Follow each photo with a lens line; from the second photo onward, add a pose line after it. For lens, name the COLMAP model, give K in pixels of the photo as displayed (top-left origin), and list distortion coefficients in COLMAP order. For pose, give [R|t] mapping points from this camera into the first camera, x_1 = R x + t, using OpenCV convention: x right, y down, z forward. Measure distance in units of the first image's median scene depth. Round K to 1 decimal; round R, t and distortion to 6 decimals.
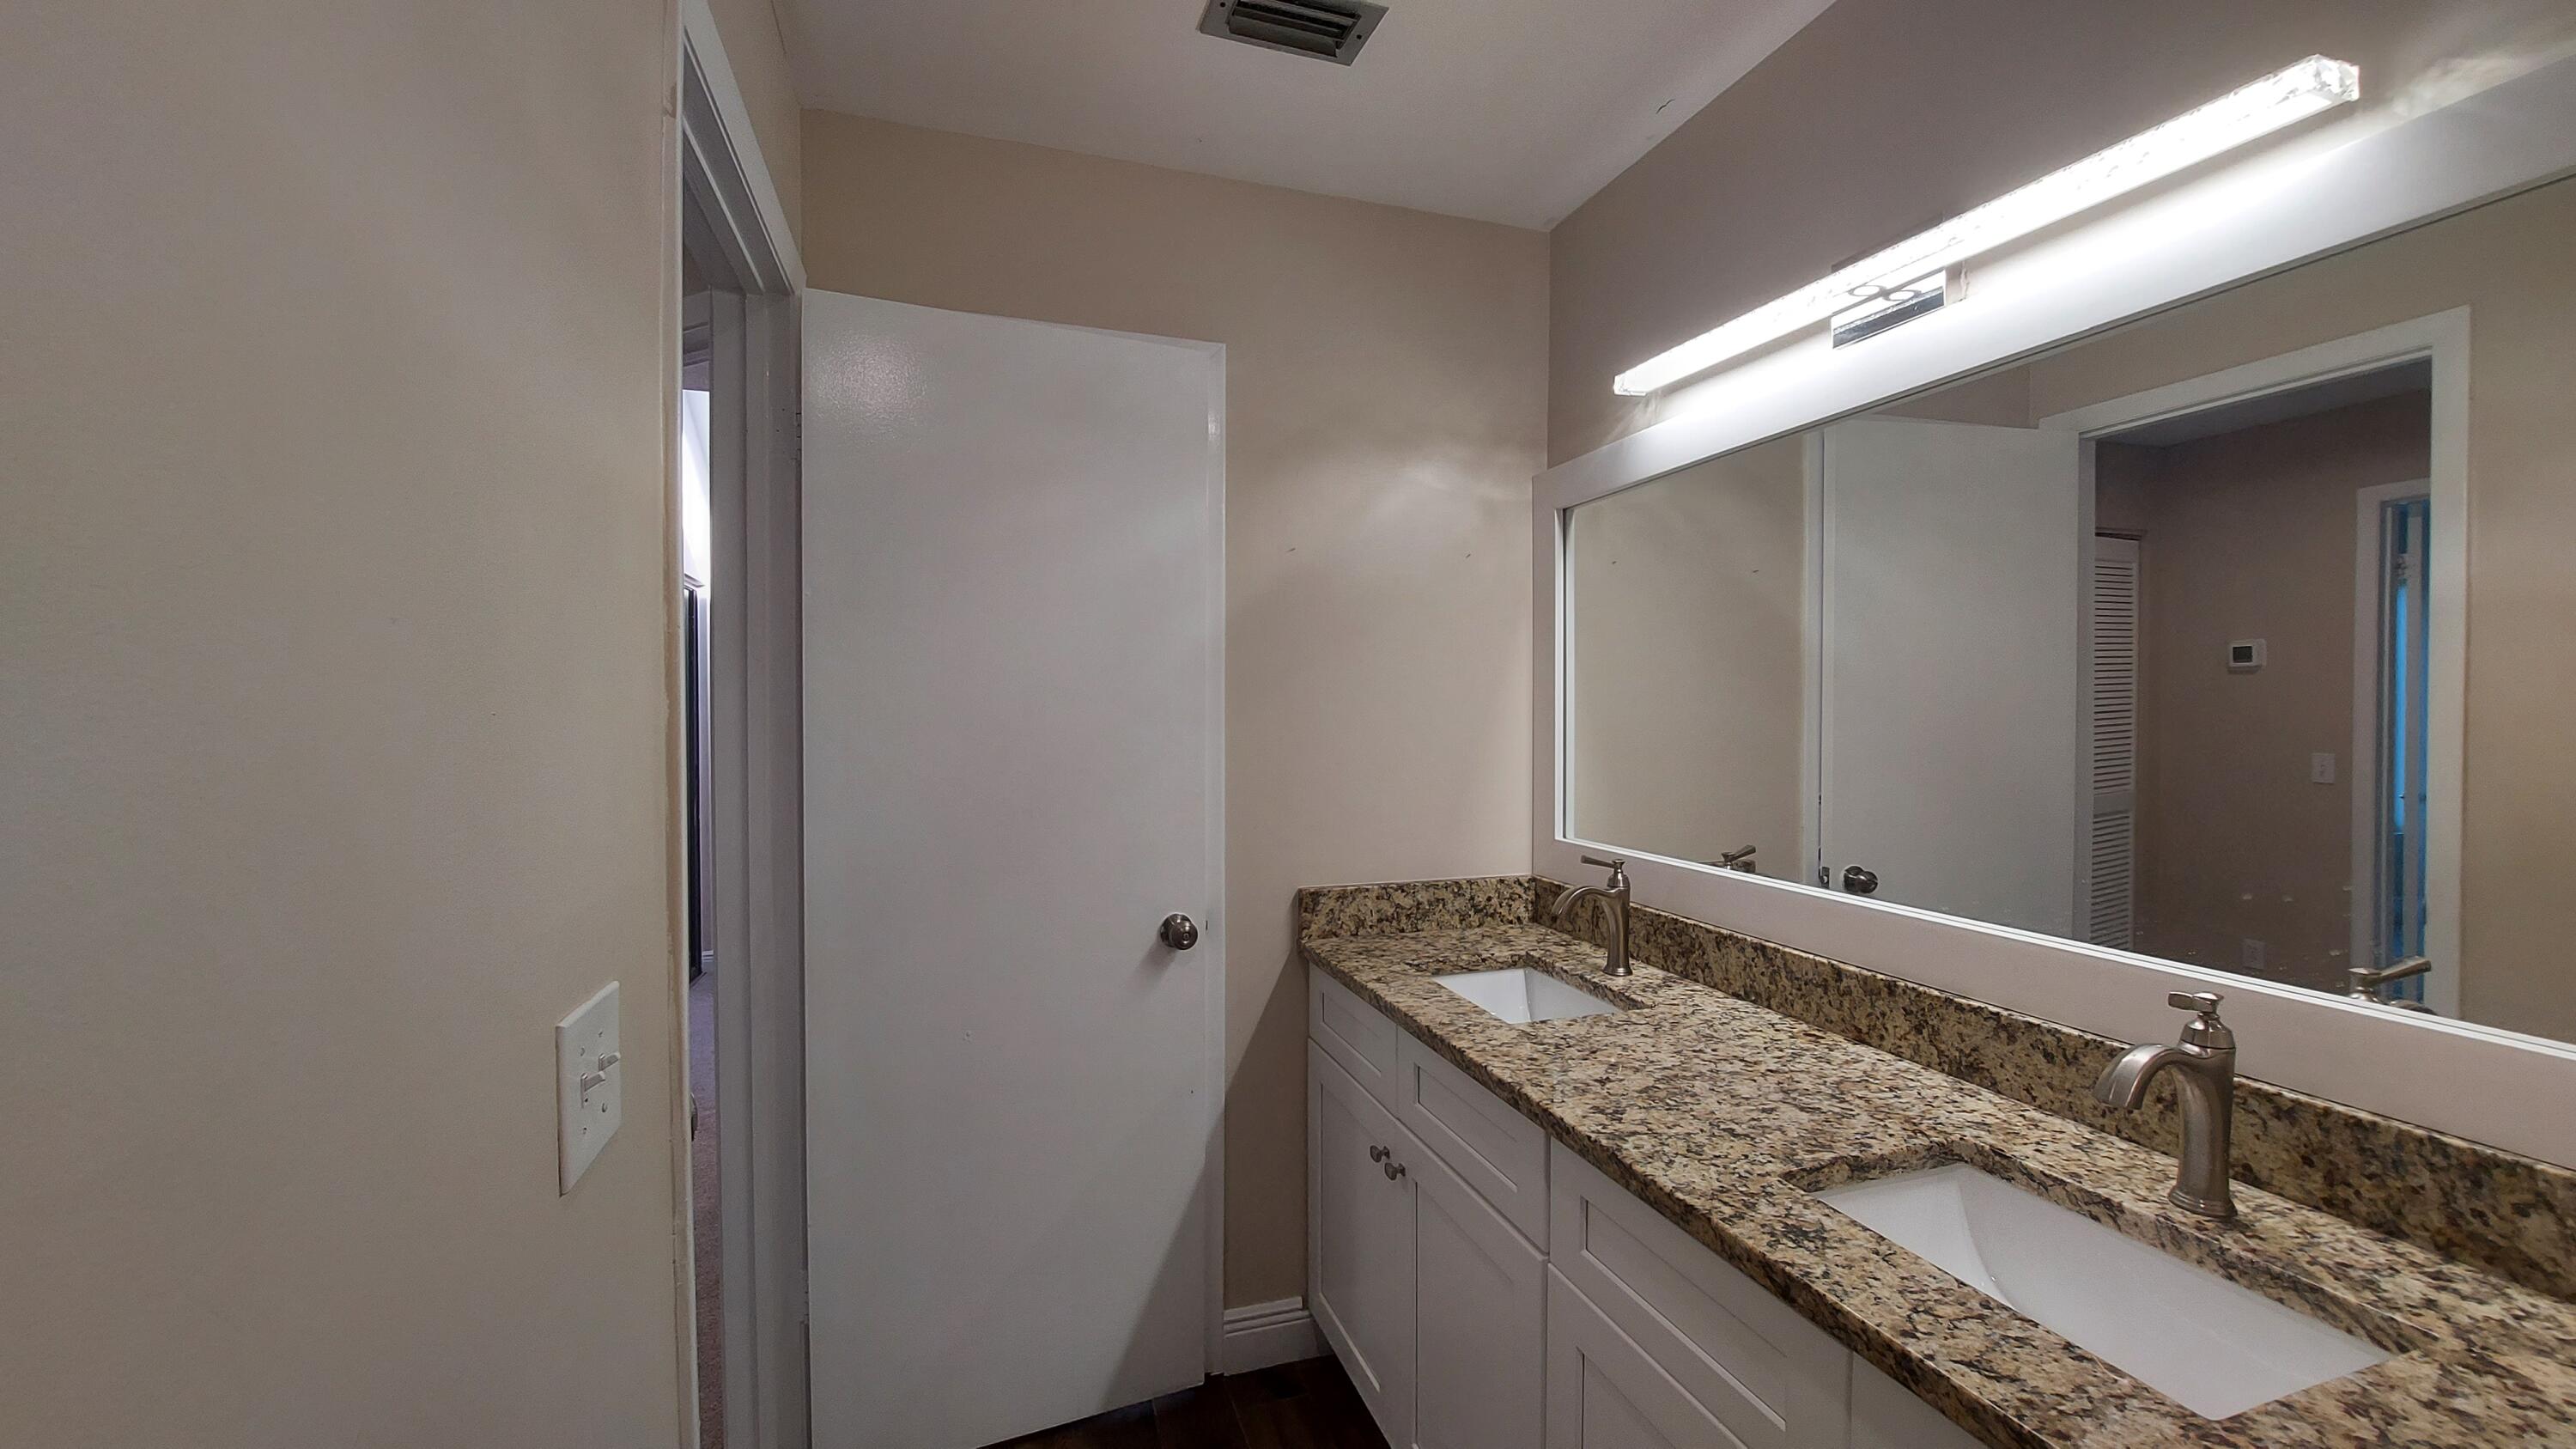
lens RADIAL K [[1015.7, 0, 1294.2], [0, 1015.7, 726.3], [0, 0, 1]] dist [-0.018112, -0.000298]
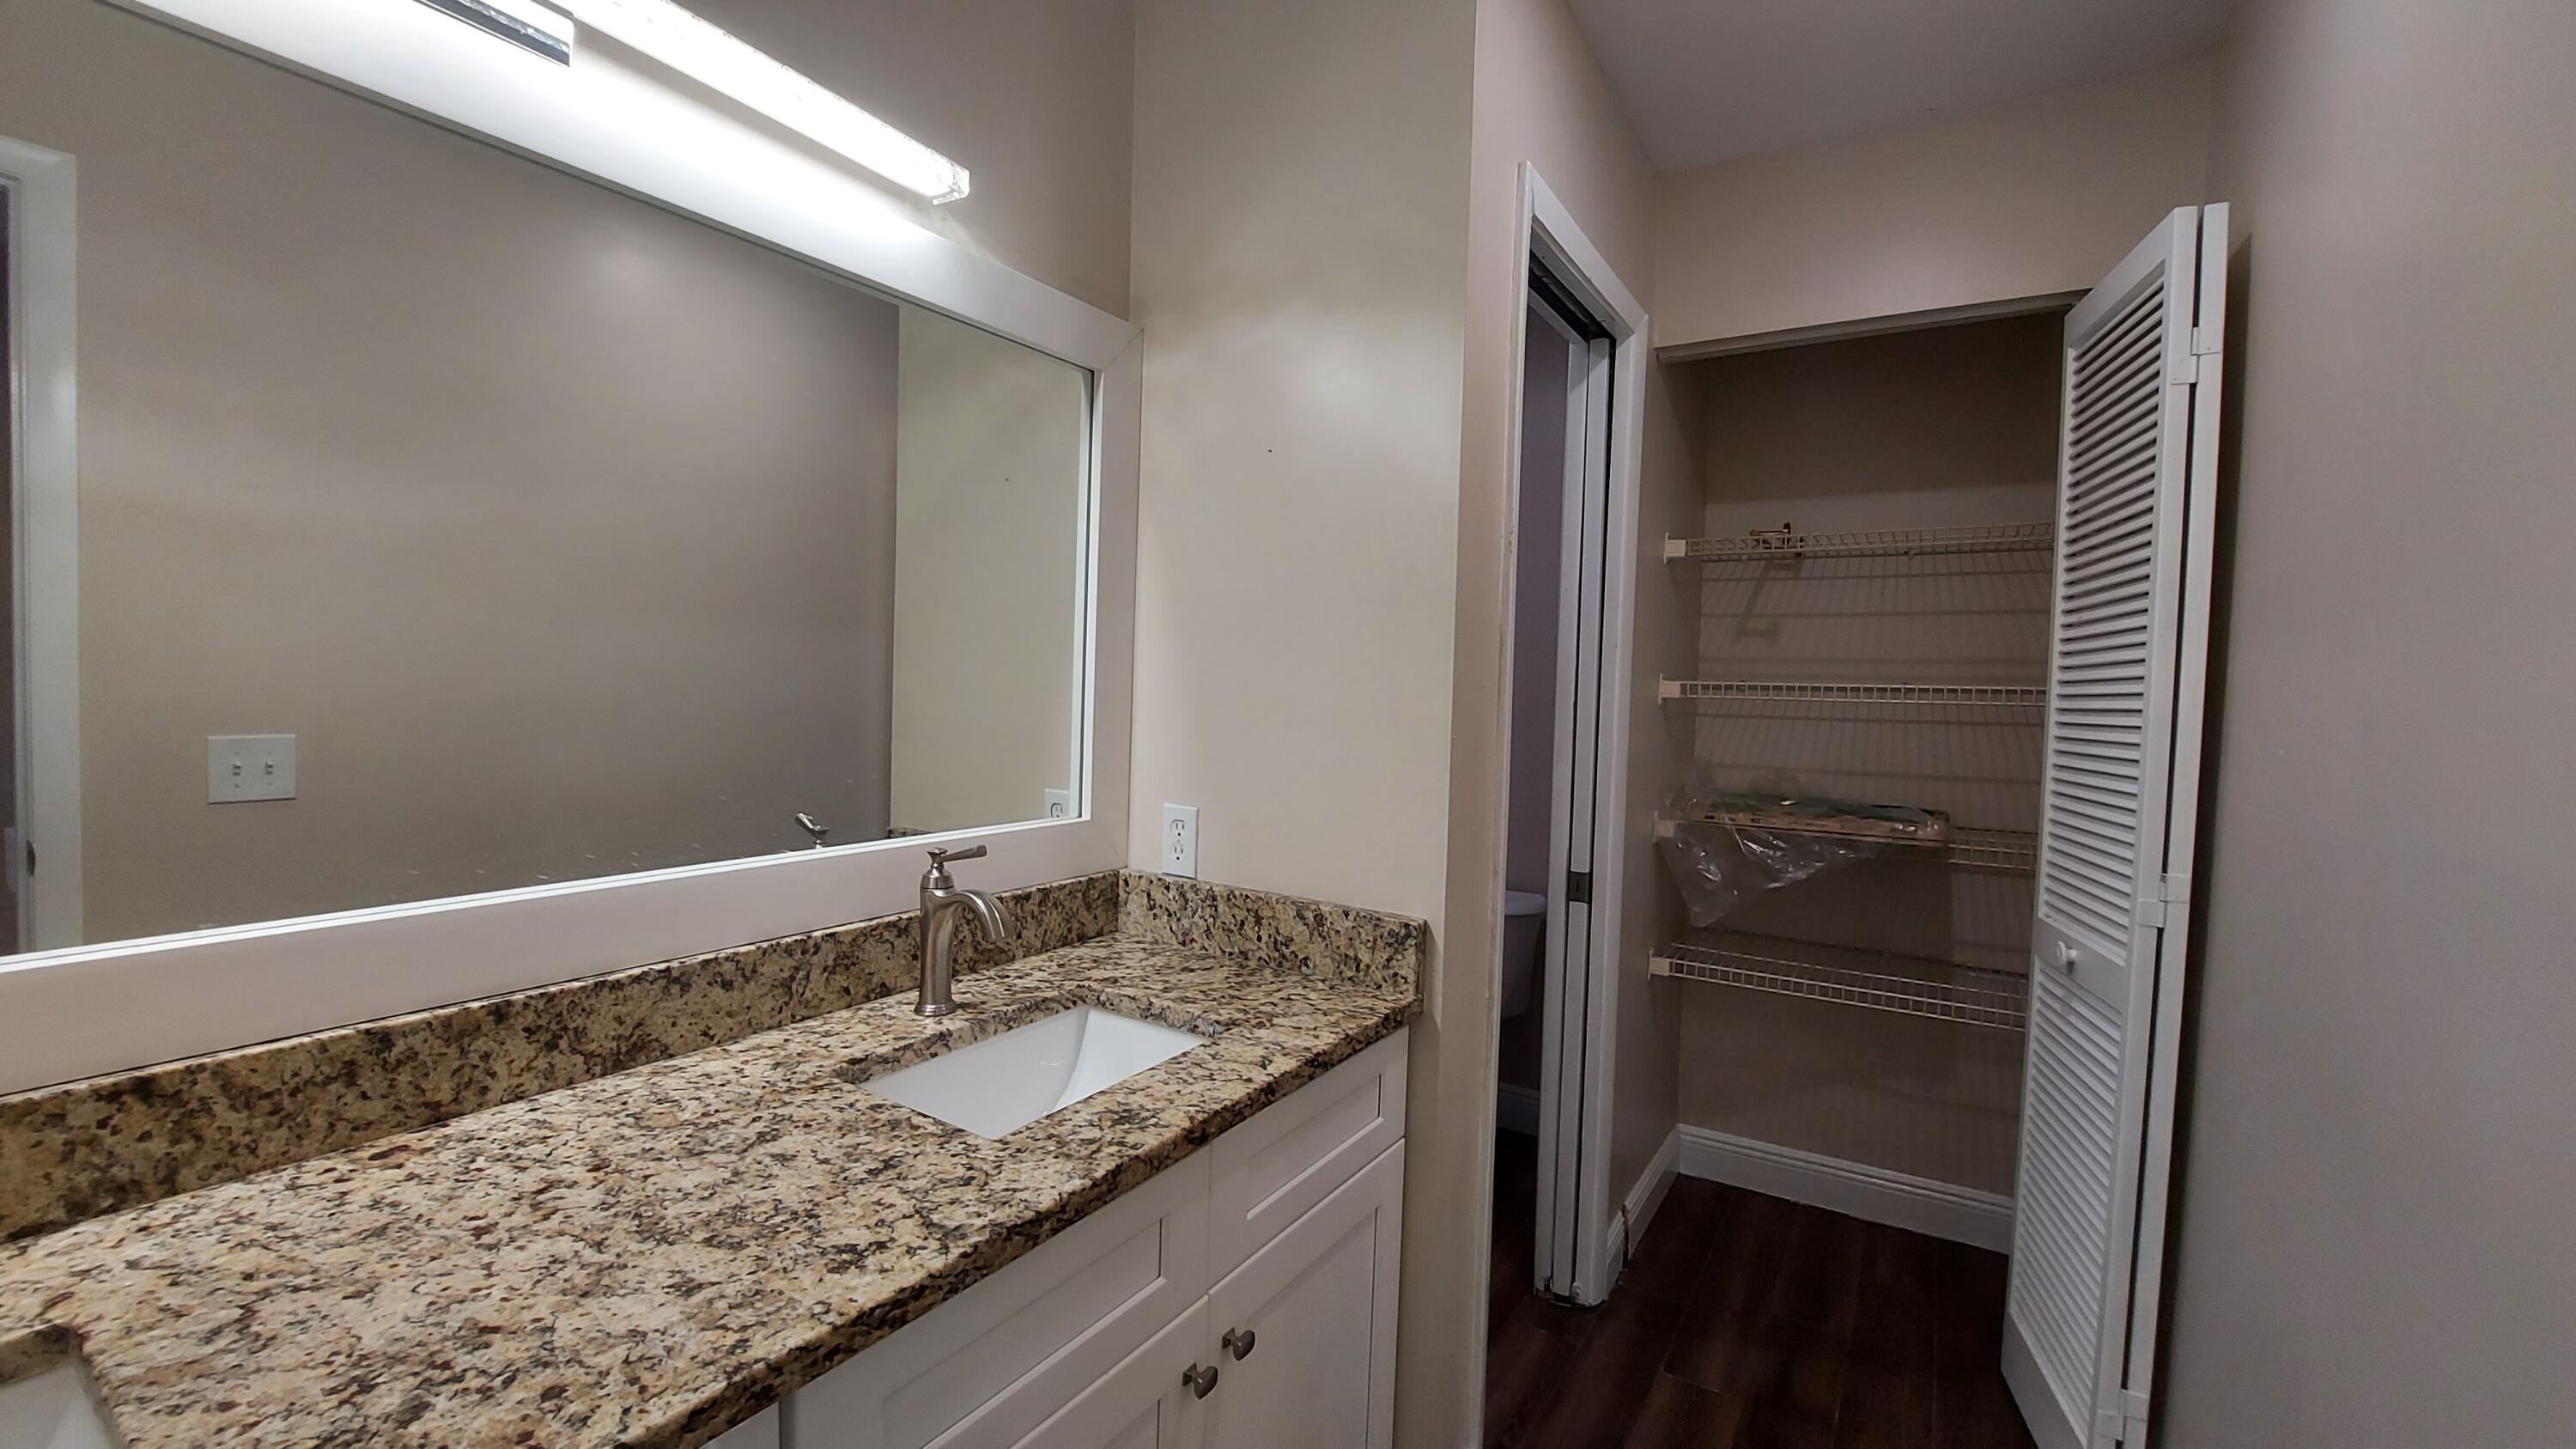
lens RADIAL K [[1015.7, 0, 1294.2], [0, 1015.7, 726.3], [0, 0, 1]] dist [-0.018112, -0.000298]
pose [[-0.634075, -0.052780, 0.771468, -0.313539], [-0.015566, 0.998337, 0.055508, 0.020485], [-0.773115, 0.023187, -0.633842, 1.160865]]
